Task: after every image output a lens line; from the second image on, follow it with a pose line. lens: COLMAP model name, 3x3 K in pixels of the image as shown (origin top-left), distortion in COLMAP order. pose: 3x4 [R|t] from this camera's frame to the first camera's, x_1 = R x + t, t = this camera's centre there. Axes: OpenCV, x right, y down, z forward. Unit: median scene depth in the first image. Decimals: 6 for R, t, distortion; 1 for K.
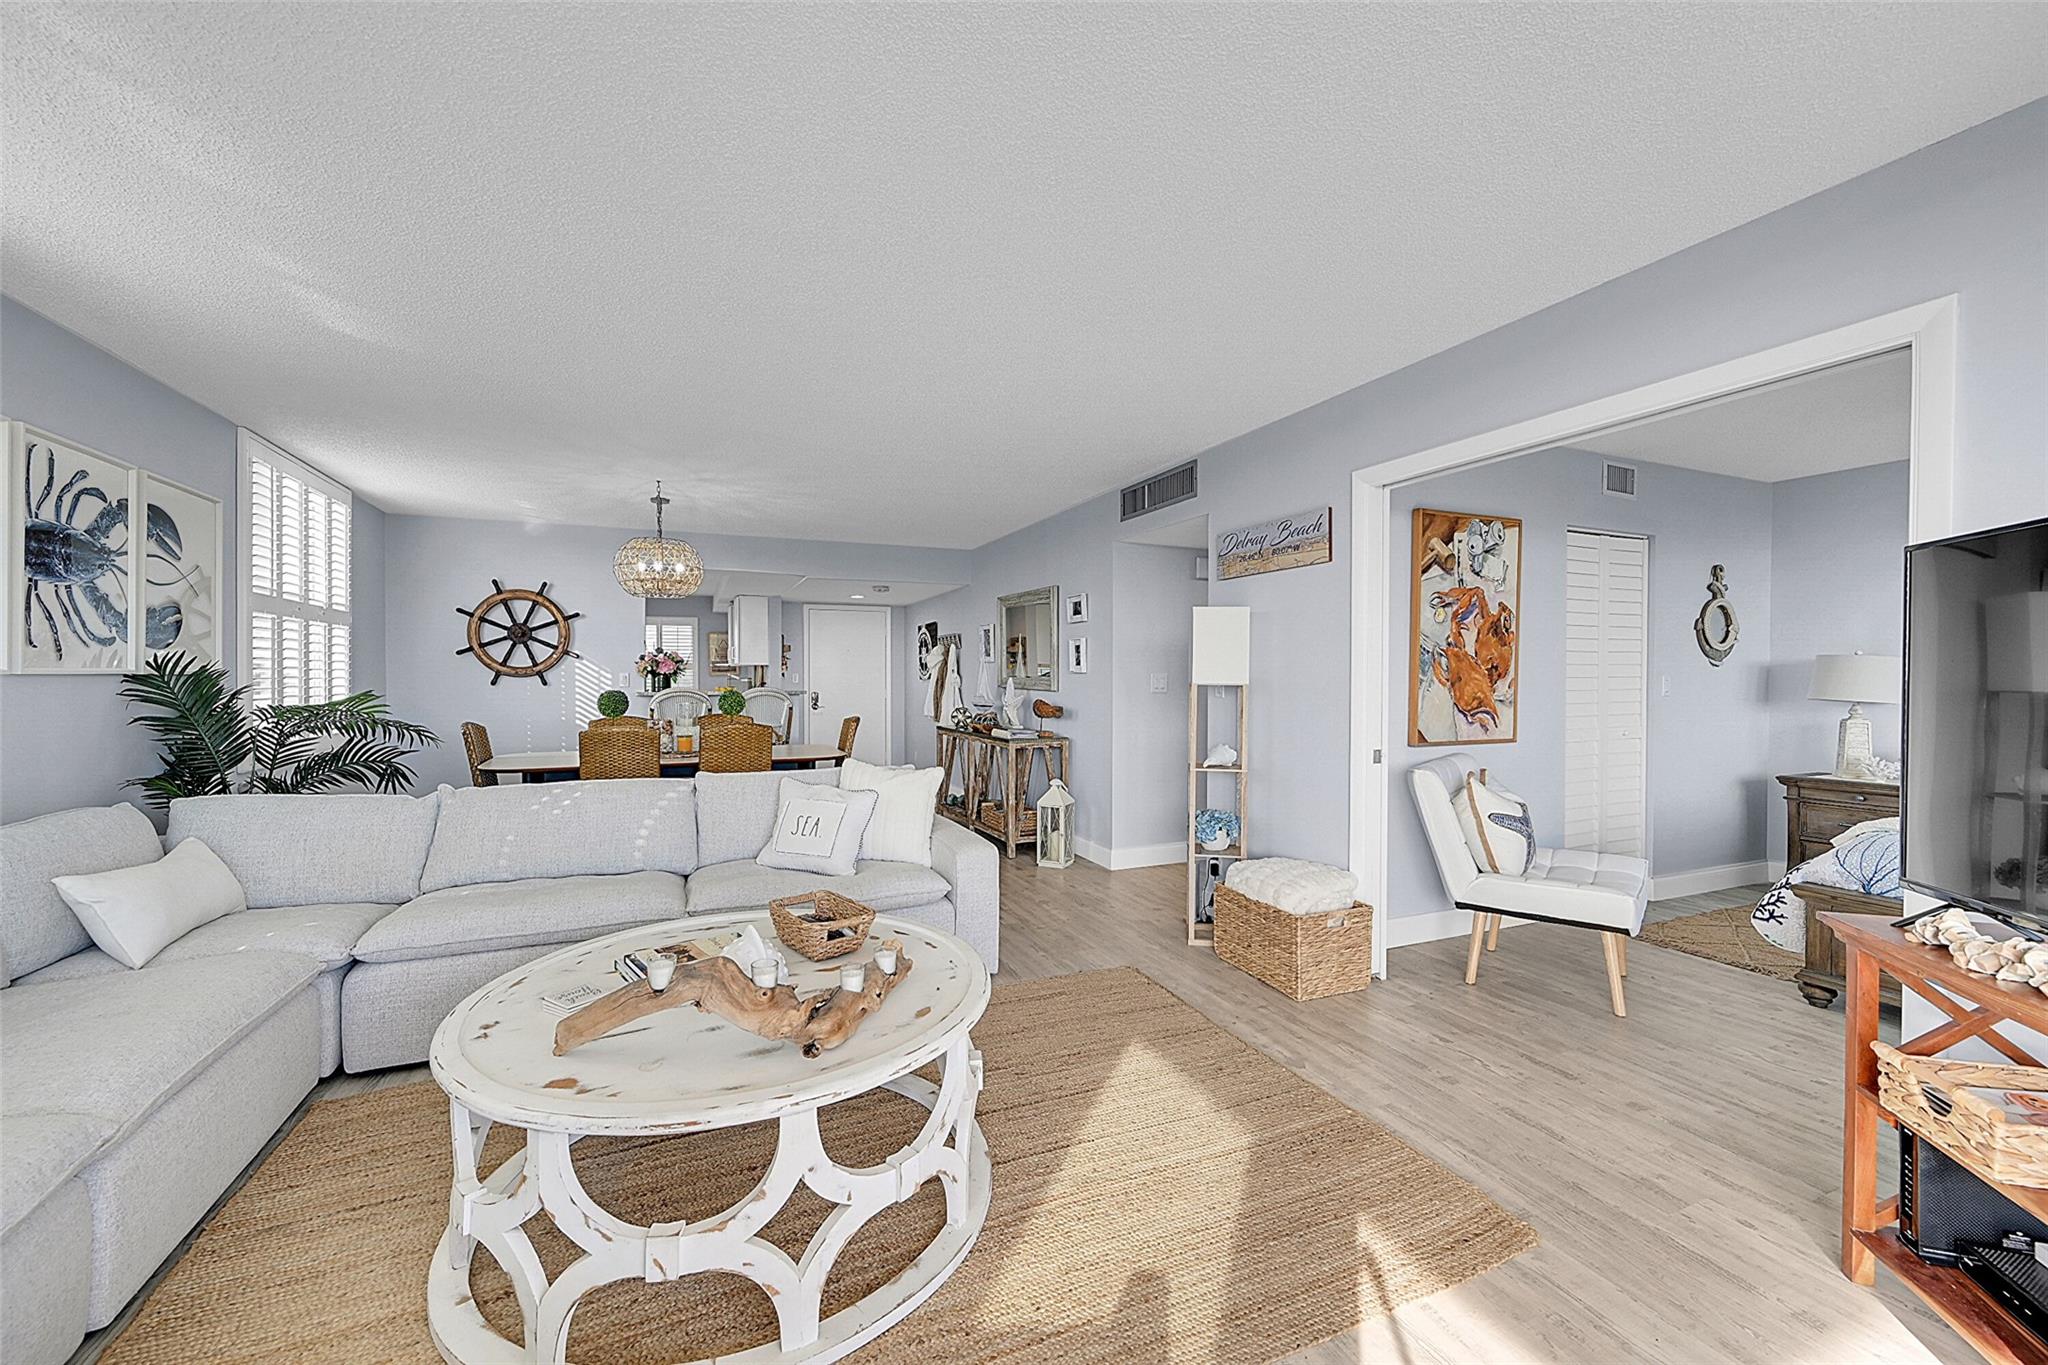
lens RADIAL K [[812.0, 0, 1024.9], [0, 812.0, 680.3], [0, 0, 1]] dist [-0.000892, 0.000017]
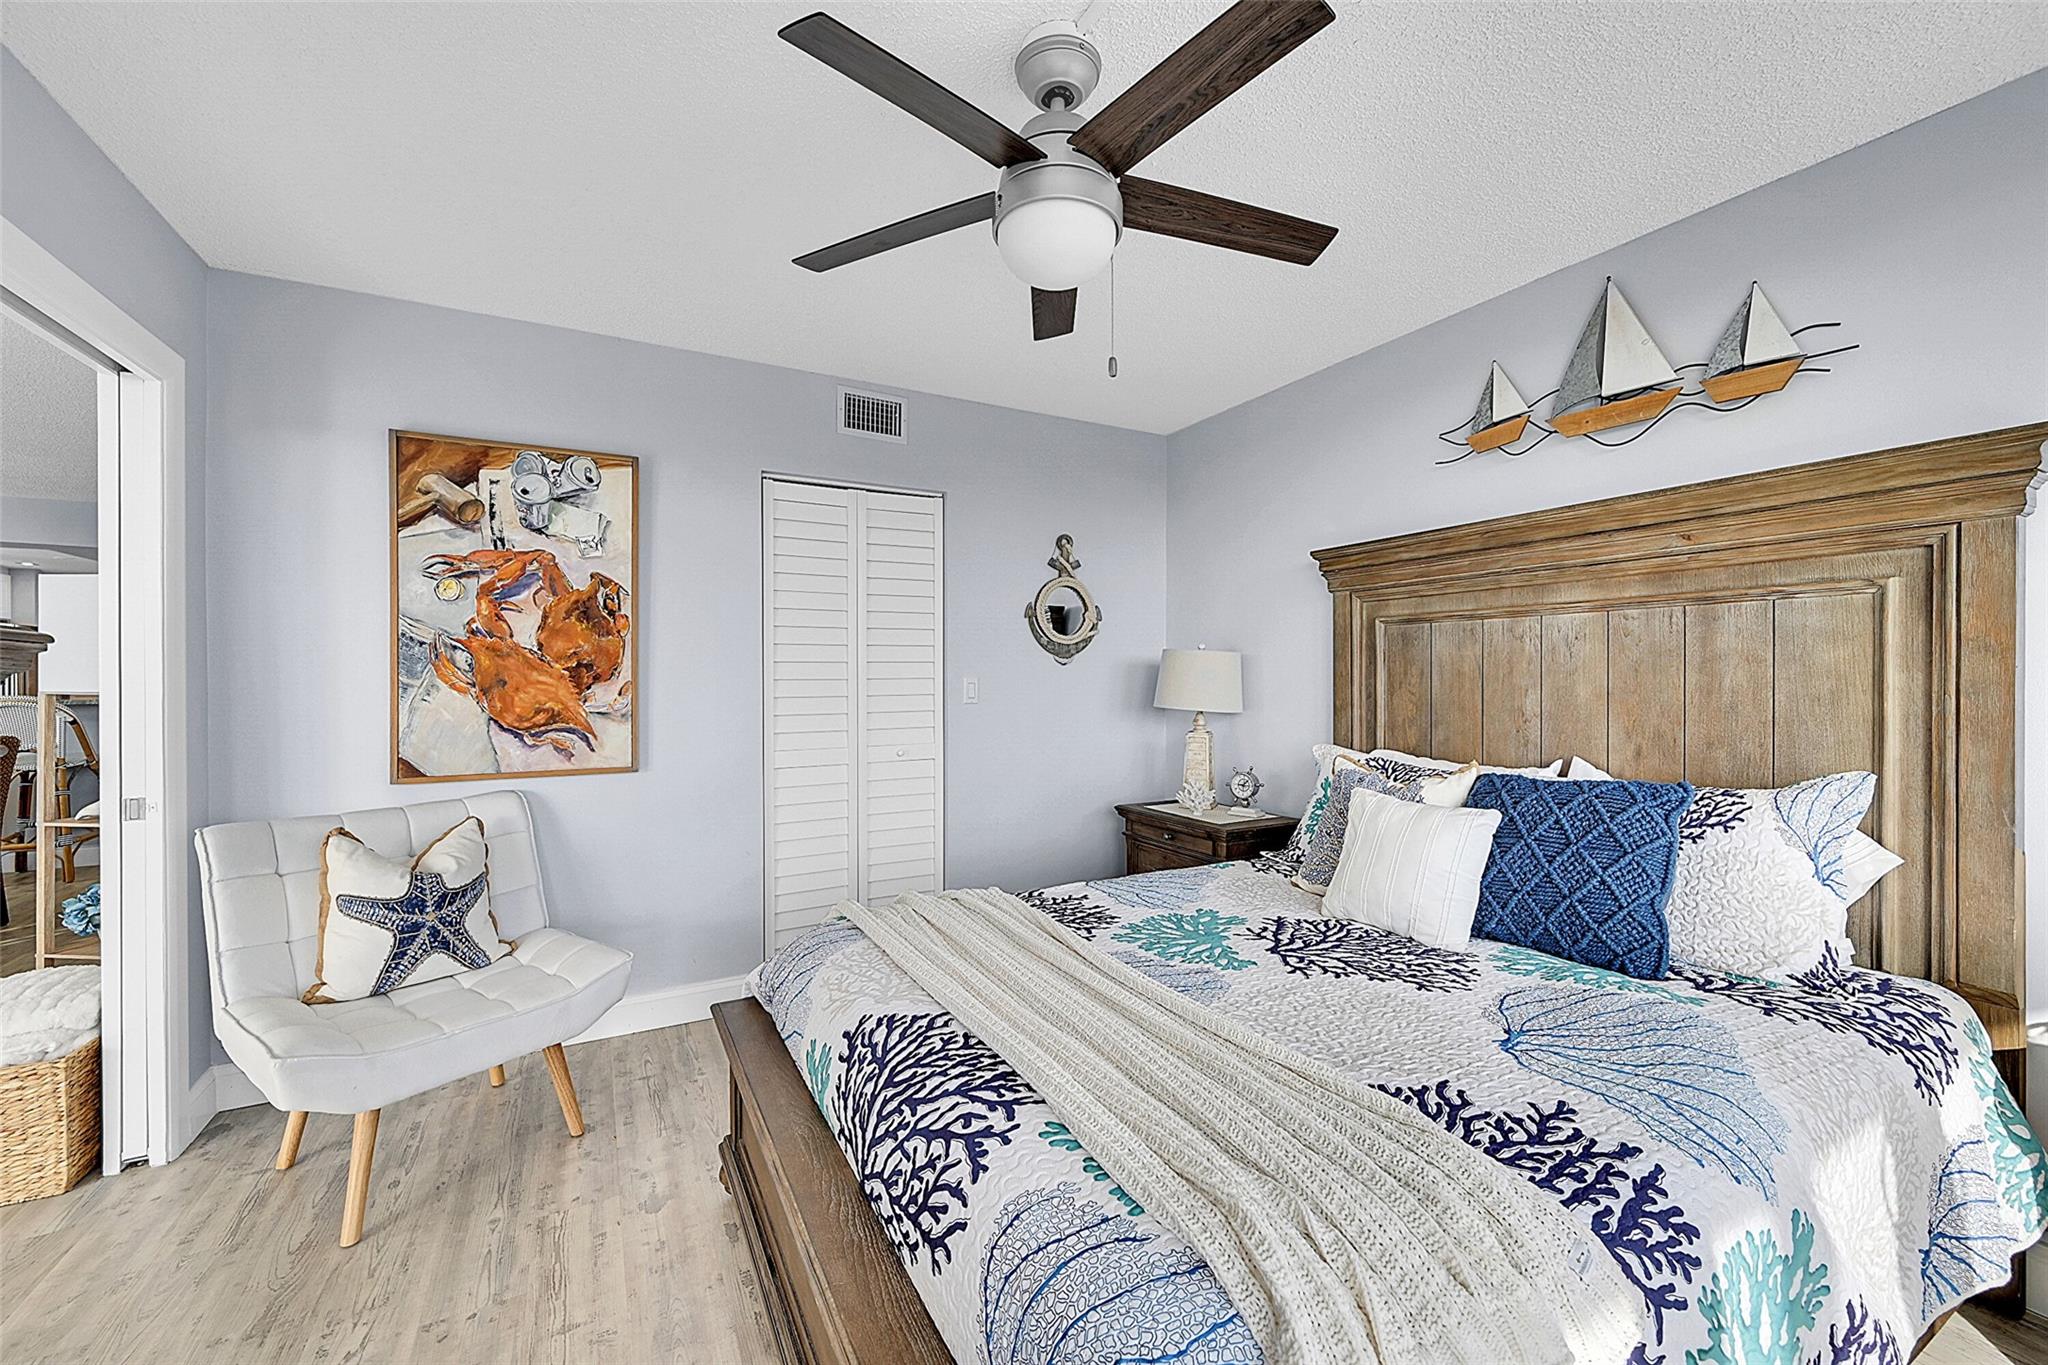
lens RADIAL K [[812.0, 0, 1026.5], [0, 812.0, 677.9], [0, 0, 1]] dist [-0.000892, 0.000017]
pose [[0.996559, -0.002068, 0.082858, 0.915055], [0.002433, 0.999988, -0.004304, -0.001624], [-0.082848, 0.004491, 0.996552, 0.275481]]
